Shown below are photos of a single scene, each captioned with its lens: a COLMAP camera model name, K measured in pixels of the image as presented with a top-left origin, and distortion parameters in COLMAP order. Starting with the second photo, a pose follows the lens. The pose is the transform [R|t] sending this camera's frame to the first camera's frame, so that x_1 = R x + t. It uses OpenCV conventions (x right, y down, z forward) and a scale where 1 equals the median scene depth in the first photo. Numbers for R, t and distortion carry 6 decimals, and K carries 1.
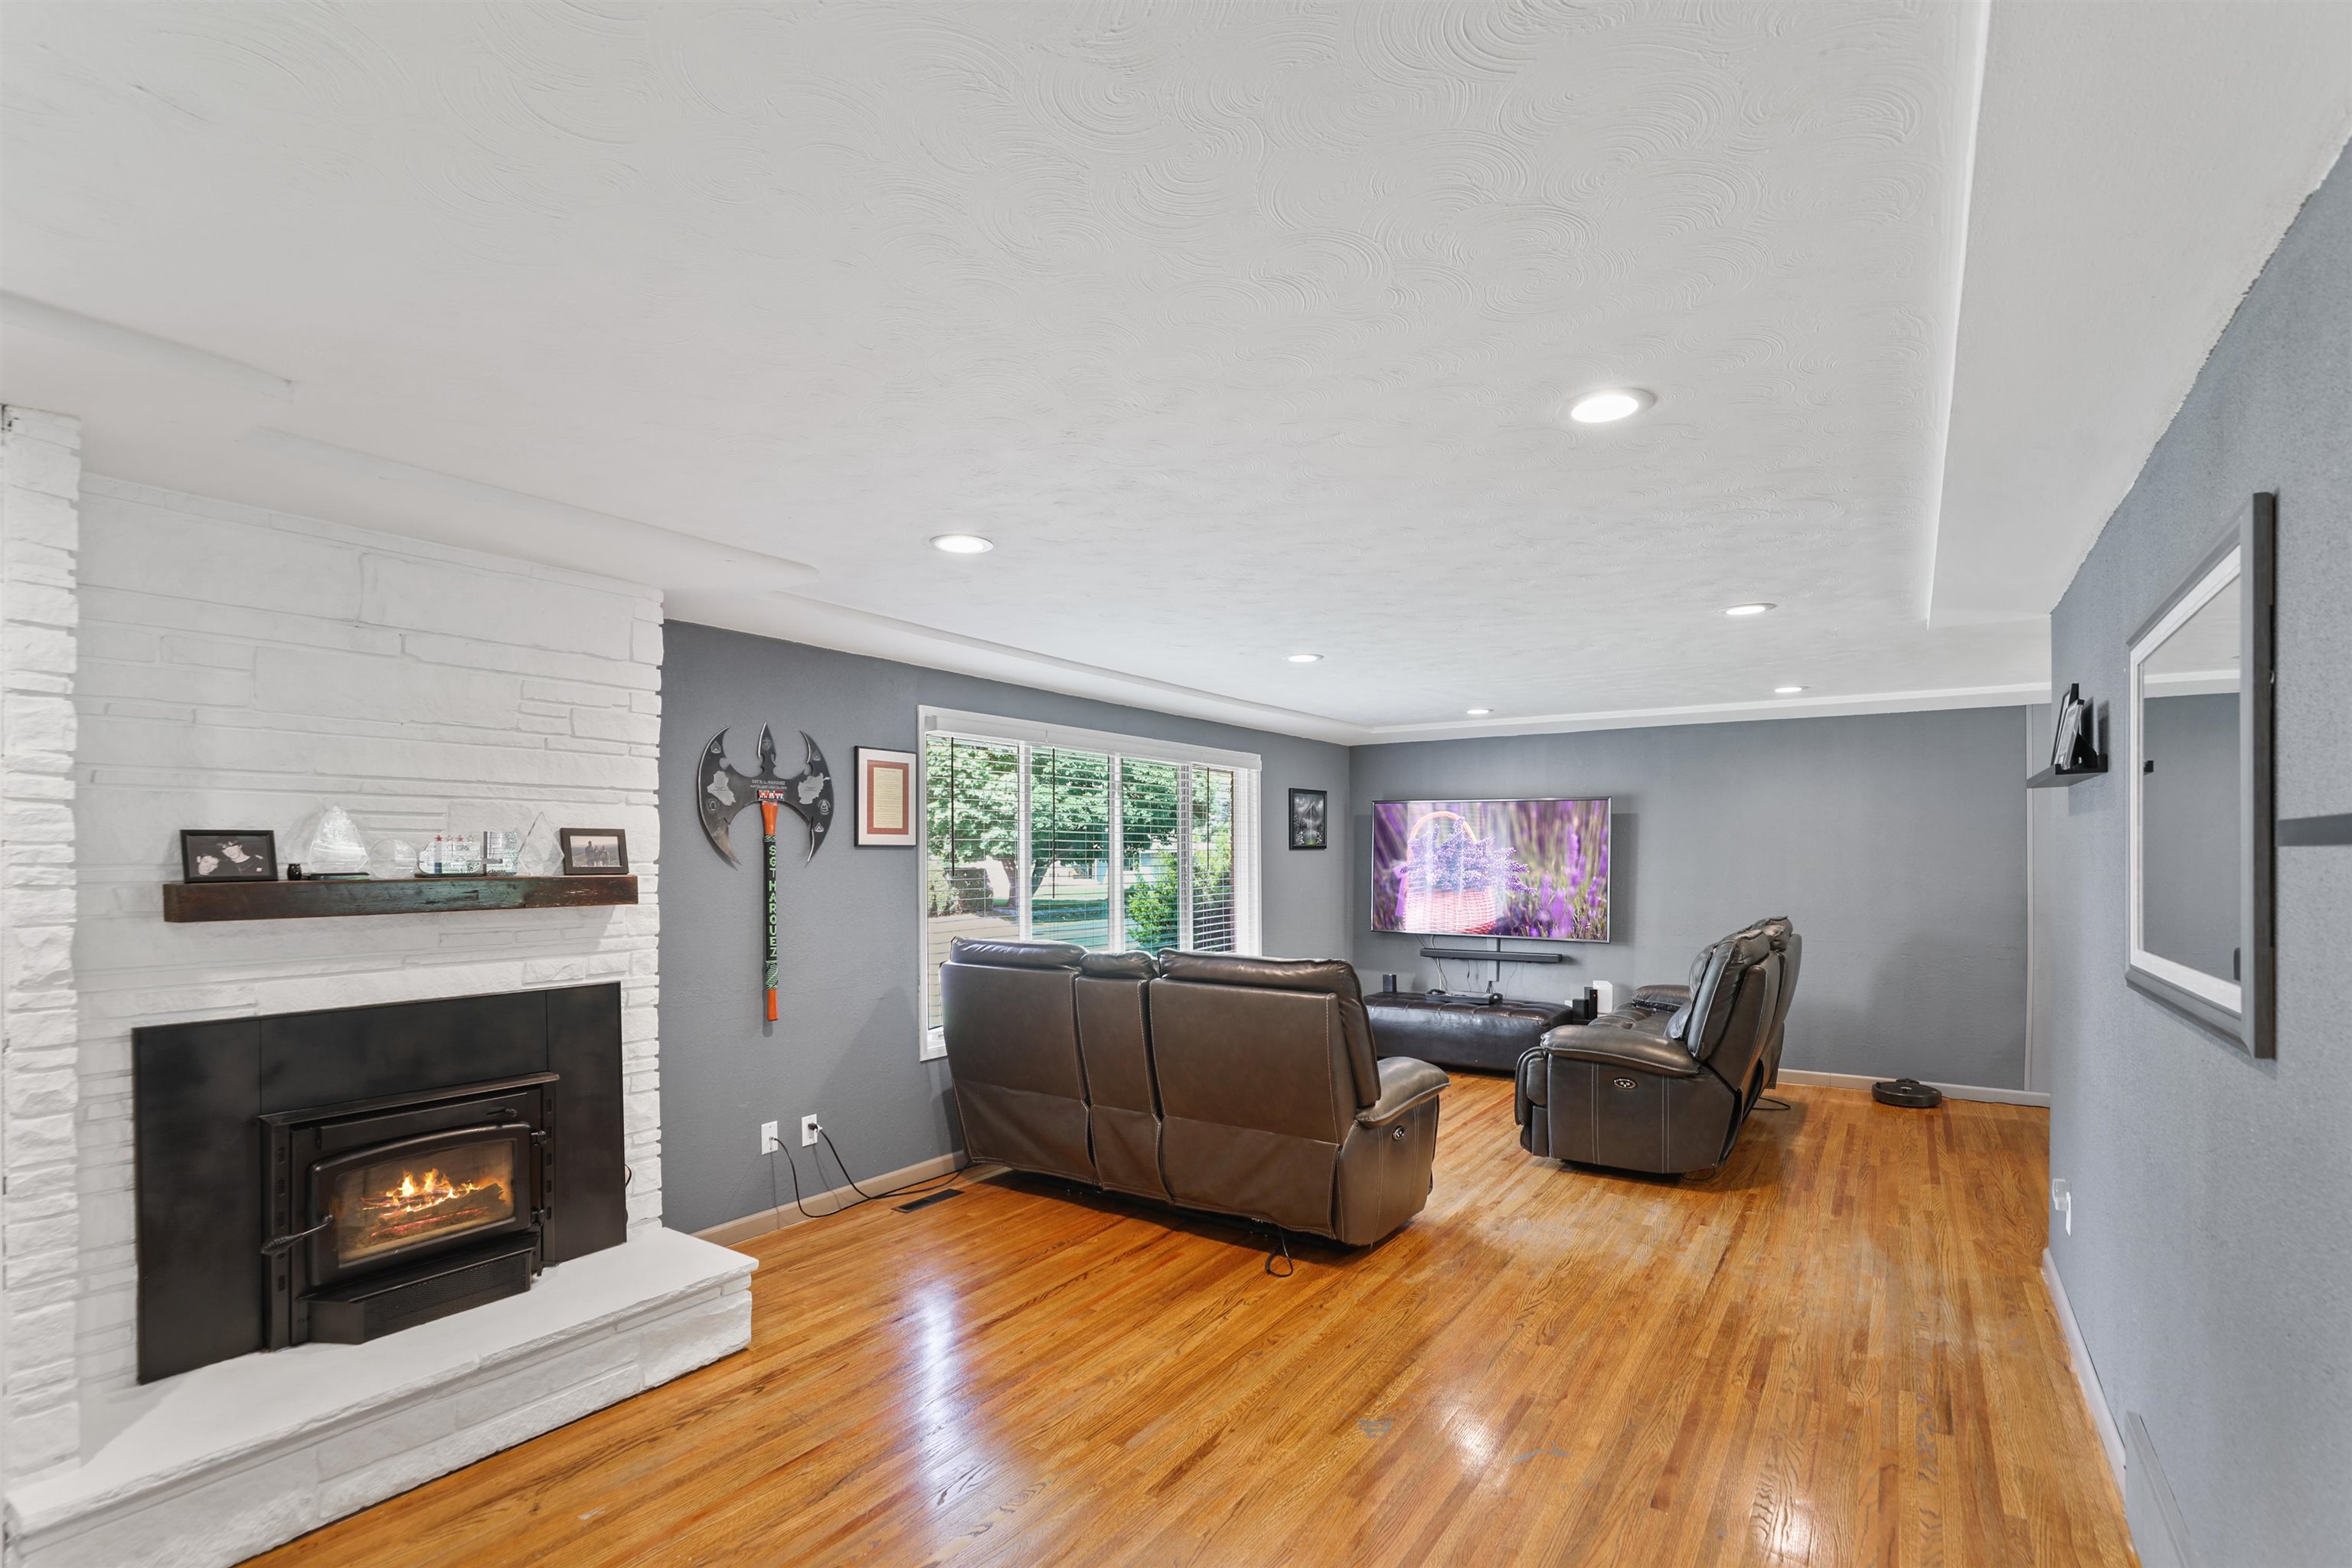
lens RADIAL K [[1136.9, 0, 1096.9], [0, 1136.9, 875.9], [0, 0, 1]] dist [-0.006453, 0.000805]
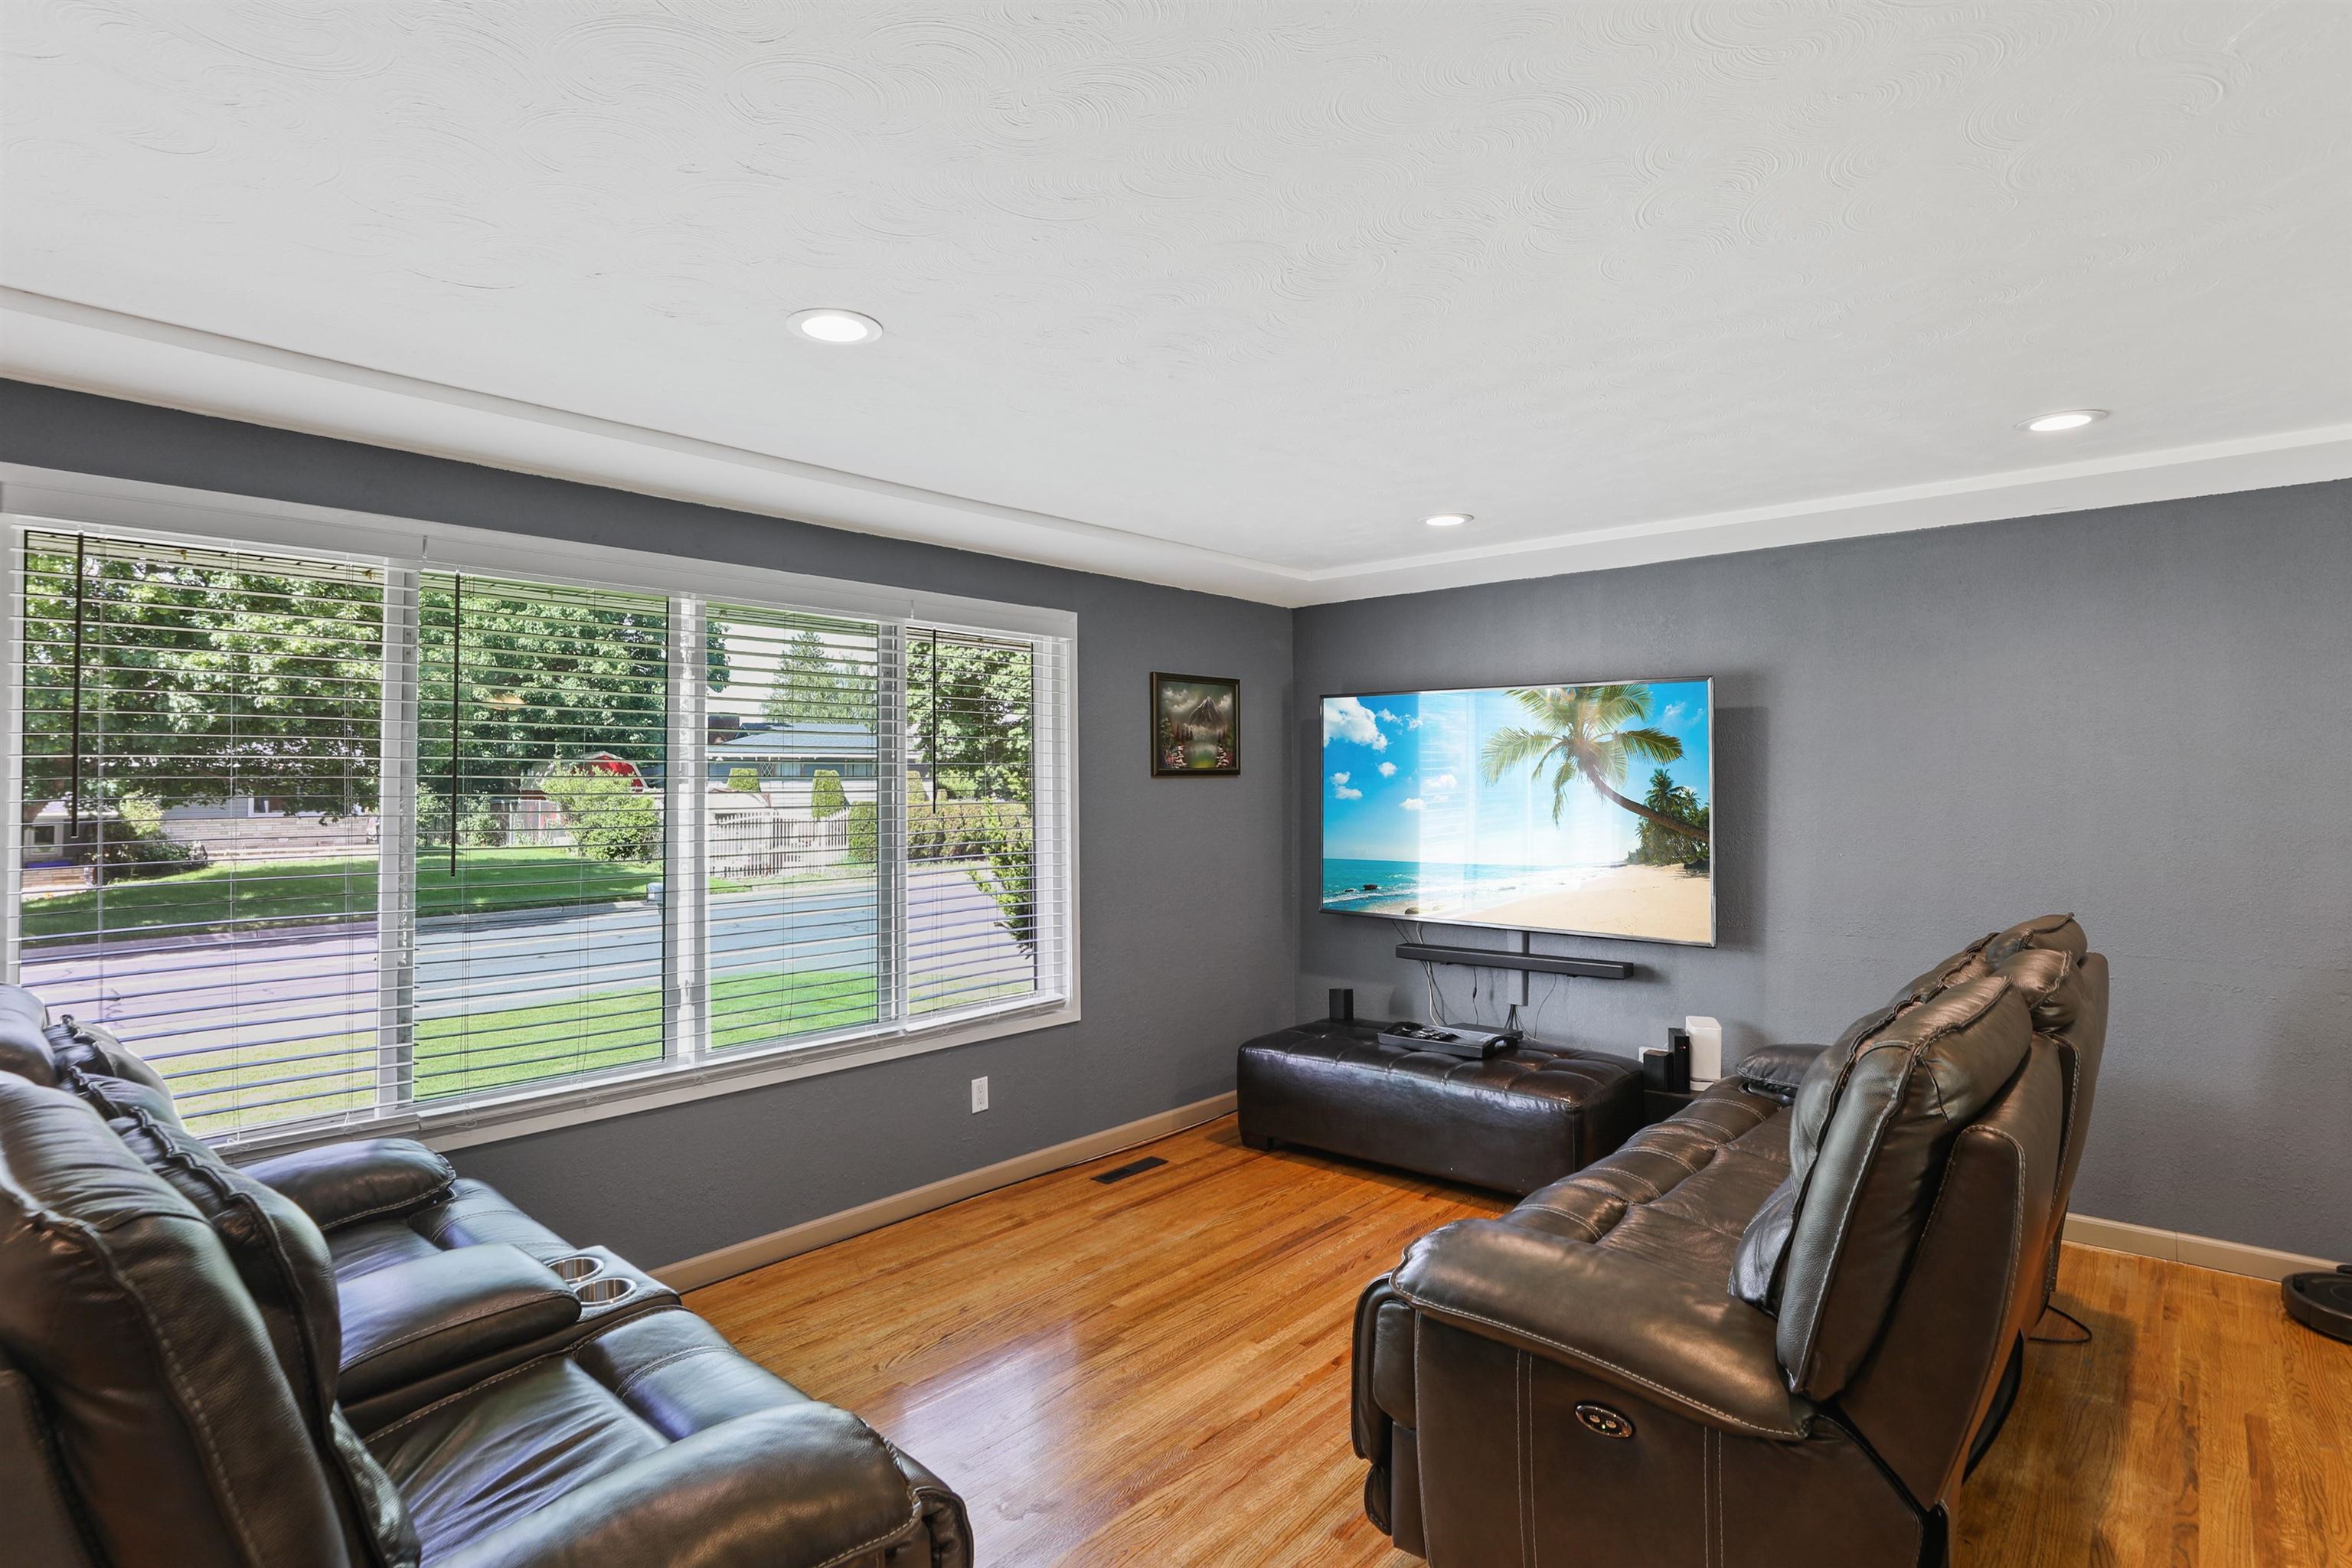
lens RADIAL K [[1136.9, 0, 1181.5], [0, 1136.9, 771.4], [0, 0, 1]] dist [-0.006453, 0.000805]
pose [[0.993607, -0.006675, -0.112695, 0.262868], [0.003023, 0.999466, -0.032542, -0.007113], [0.112852, 0.031994, 0.993097, 0.437773]]
